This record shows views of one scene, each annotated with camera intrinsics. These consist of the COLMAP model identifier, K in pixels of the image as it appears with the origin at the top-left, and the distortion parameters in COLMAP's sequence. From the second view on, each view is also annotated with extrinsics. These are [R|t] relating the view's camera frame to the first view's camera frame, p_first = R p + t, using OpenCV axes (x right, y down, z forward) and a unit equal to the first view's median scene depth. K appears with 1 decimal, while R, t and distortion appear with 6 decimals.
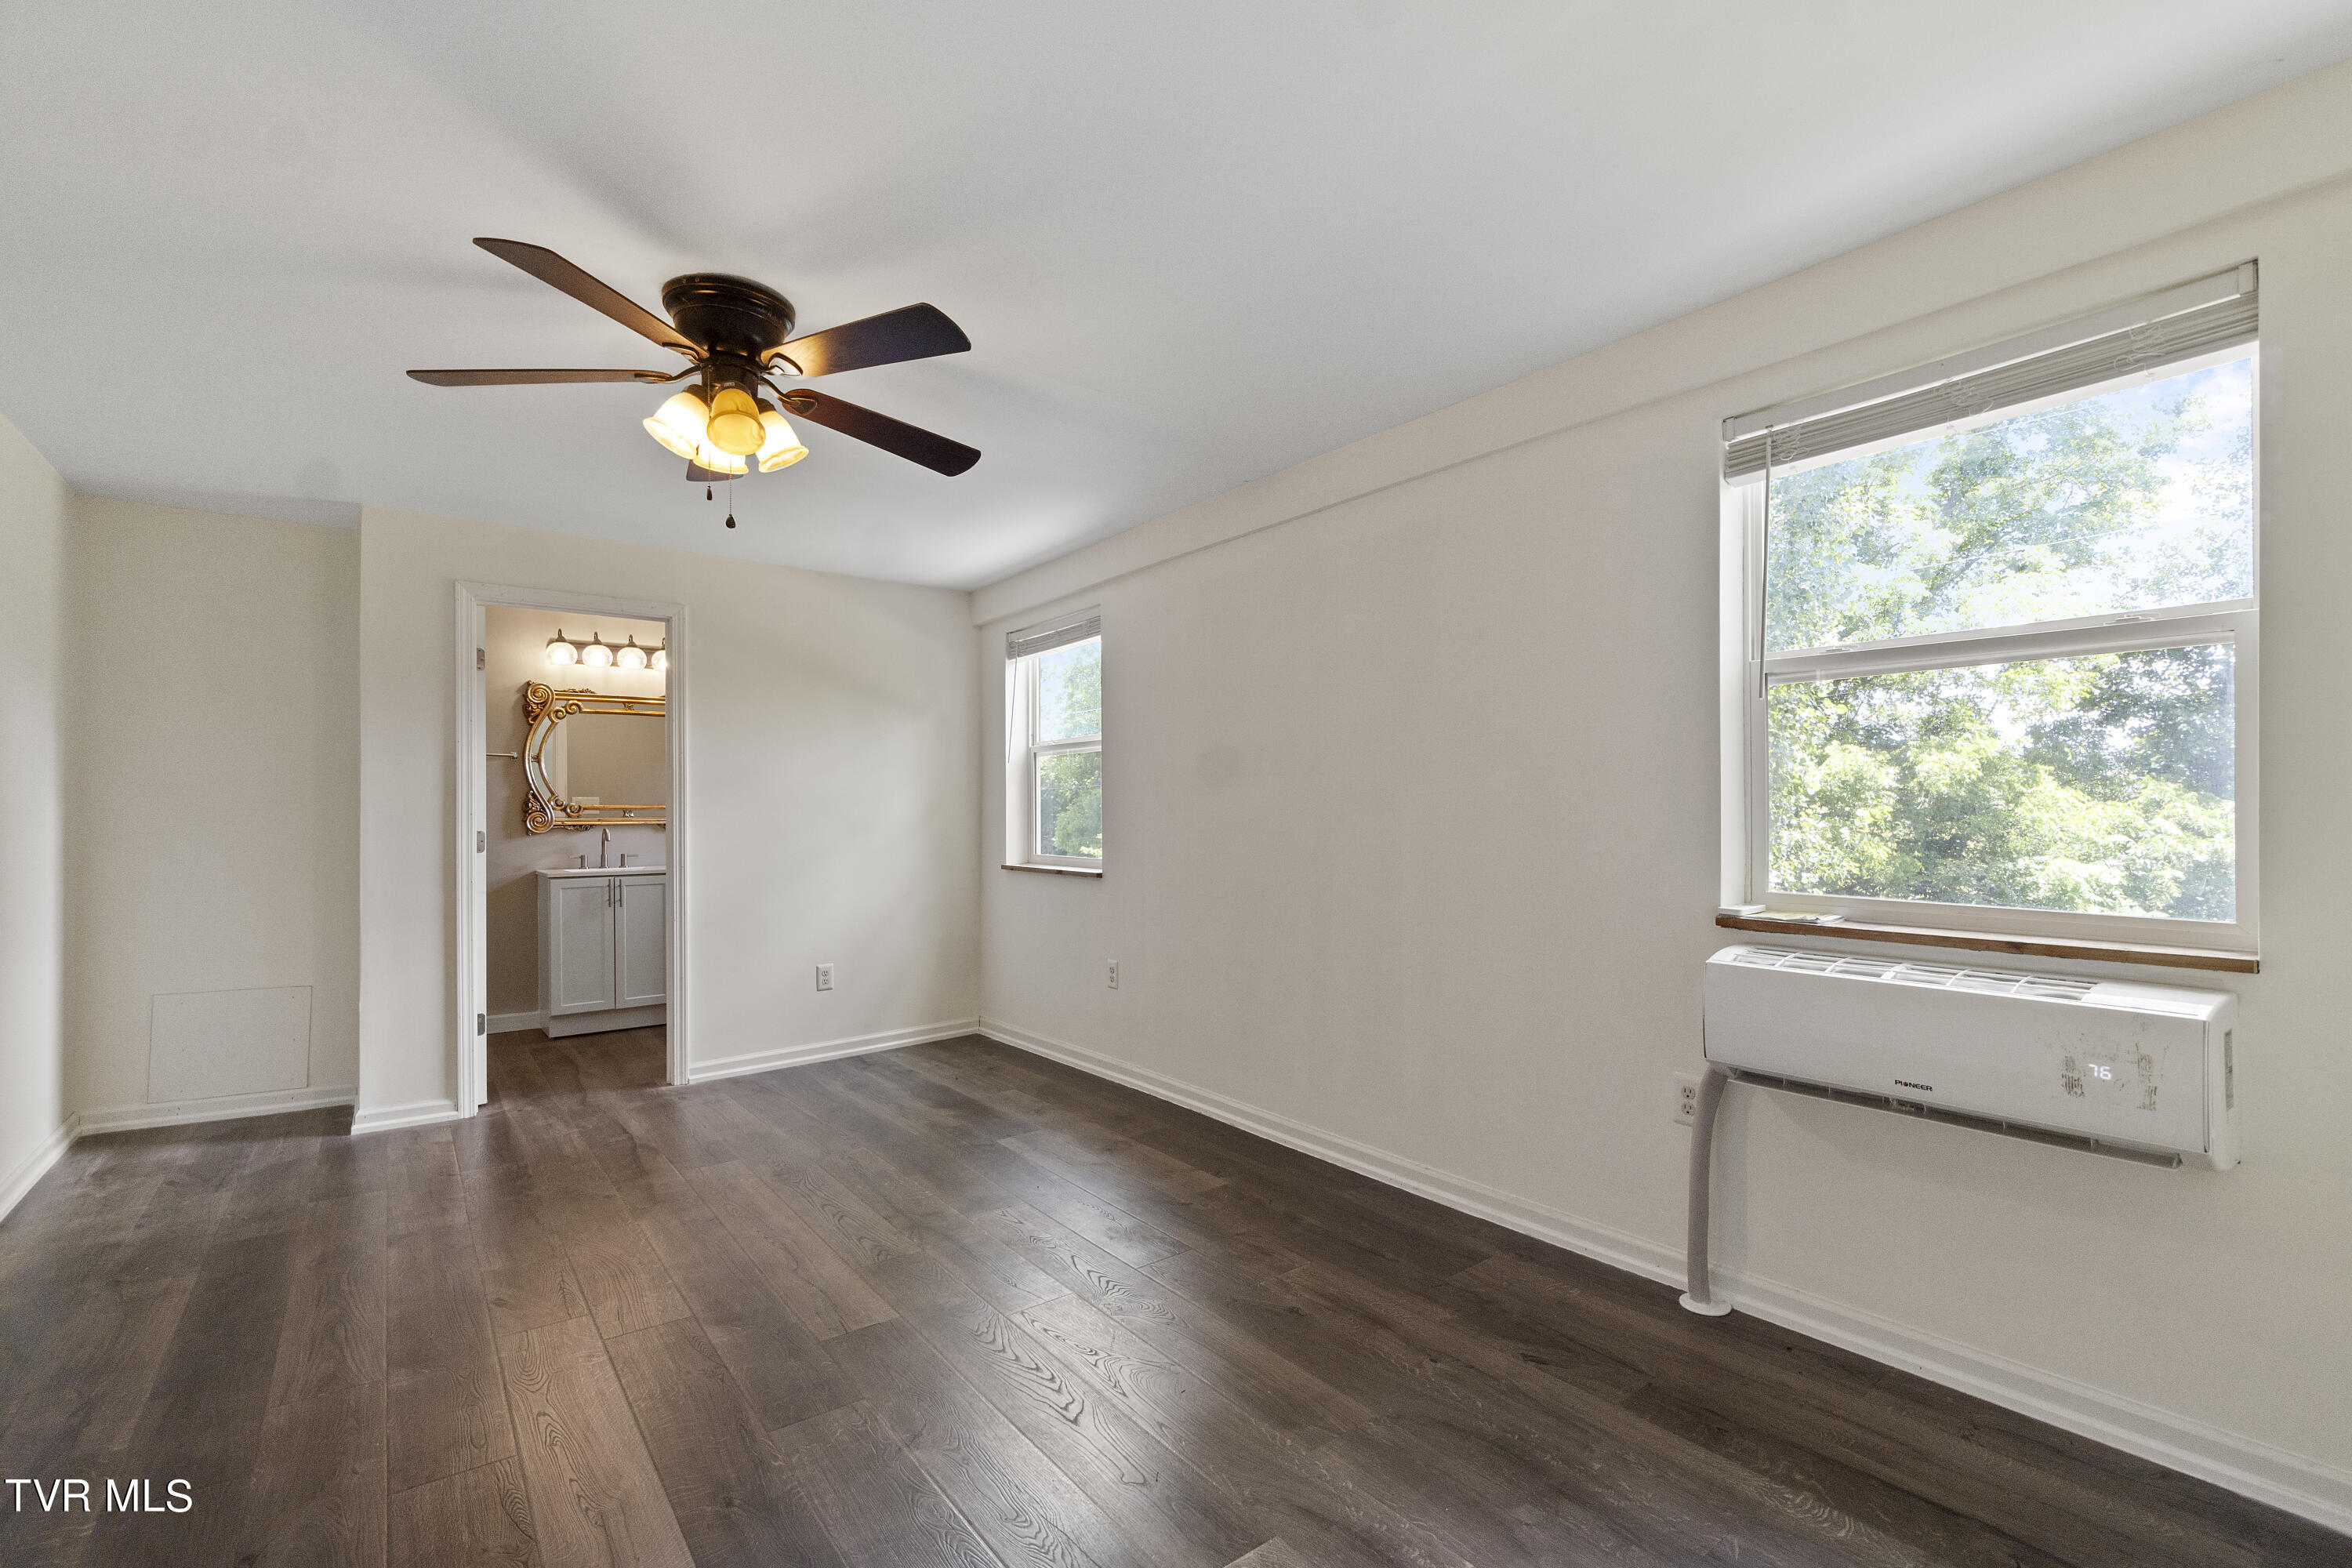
lens RADIAL K [[1037.5, 0, 1187.8], [0, 1037.5, 789.7], [0, 0, 1]] dist [-0.000910, 0.000171]
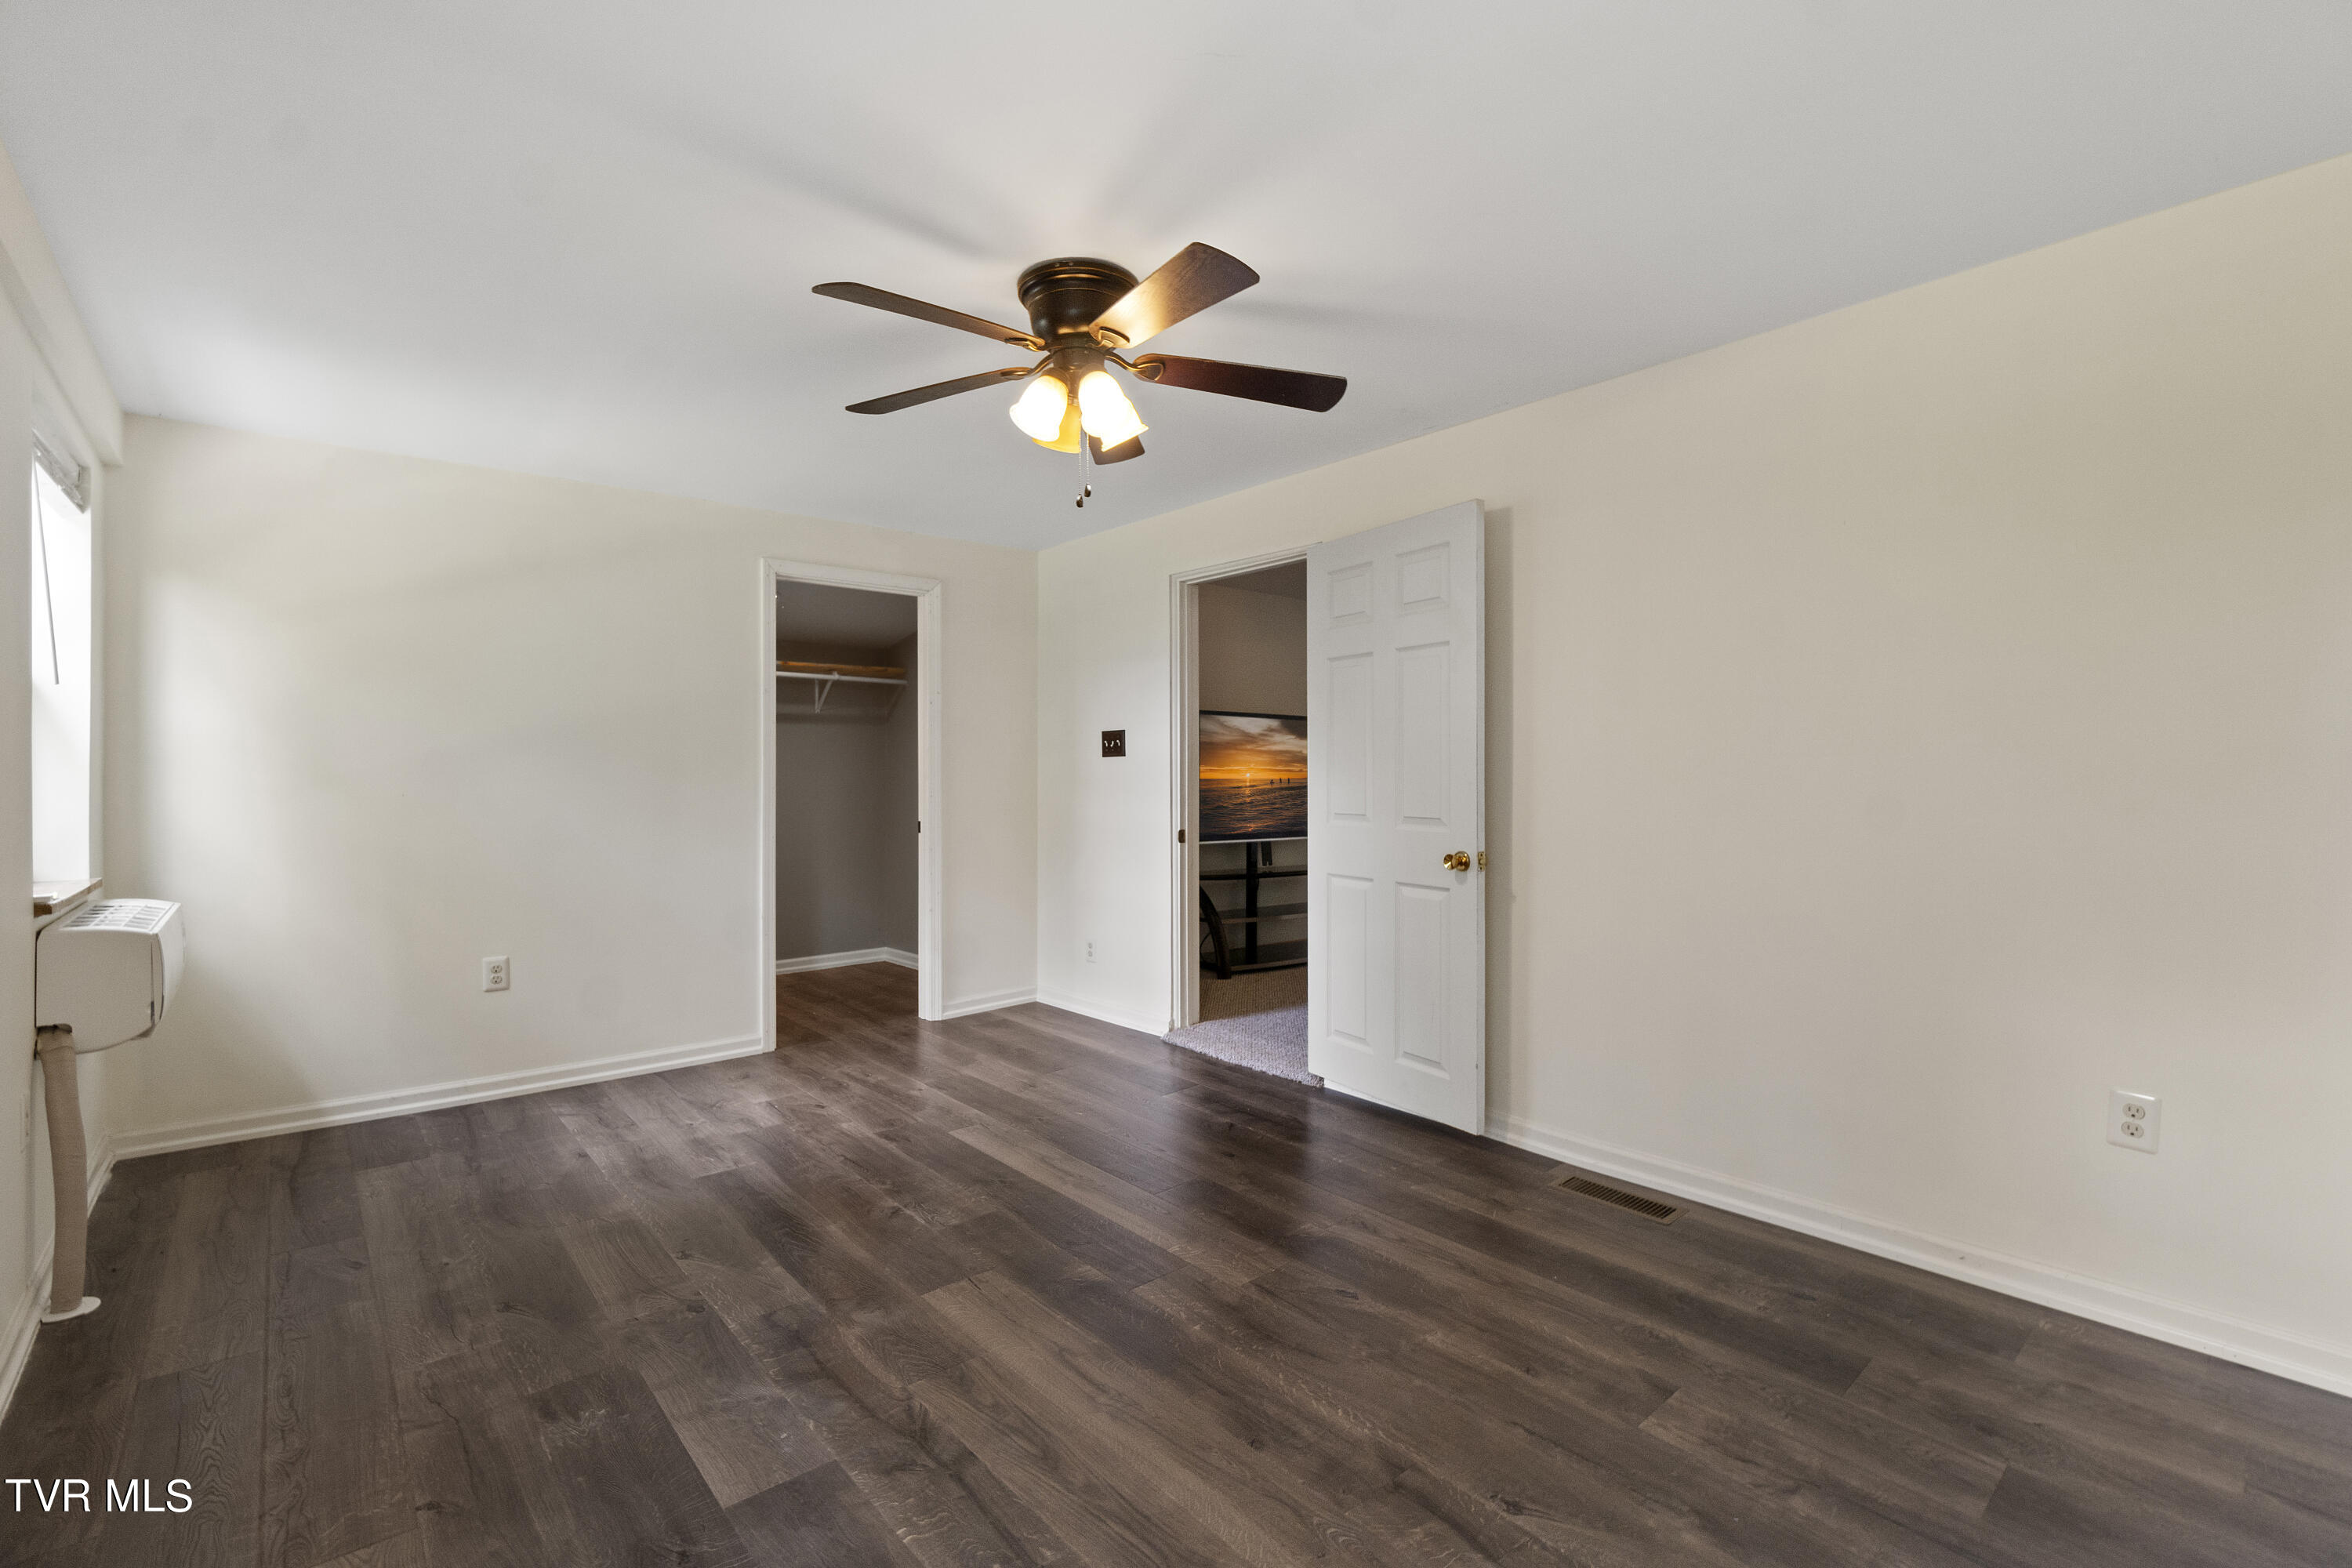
lens RADIAL K [[1037.5, 0, 1187.8], [0, 1037.5, 789.7], [0, 0, 1]] dist [-0.000910, 0.000171]
pose [[-0.997951, 0.009842, -0.063225, -0.474495], [0.010458, 0.999901, -0.009428, 0.036030], [0.063126, -0.010069, -0.997955, 2.010277]]
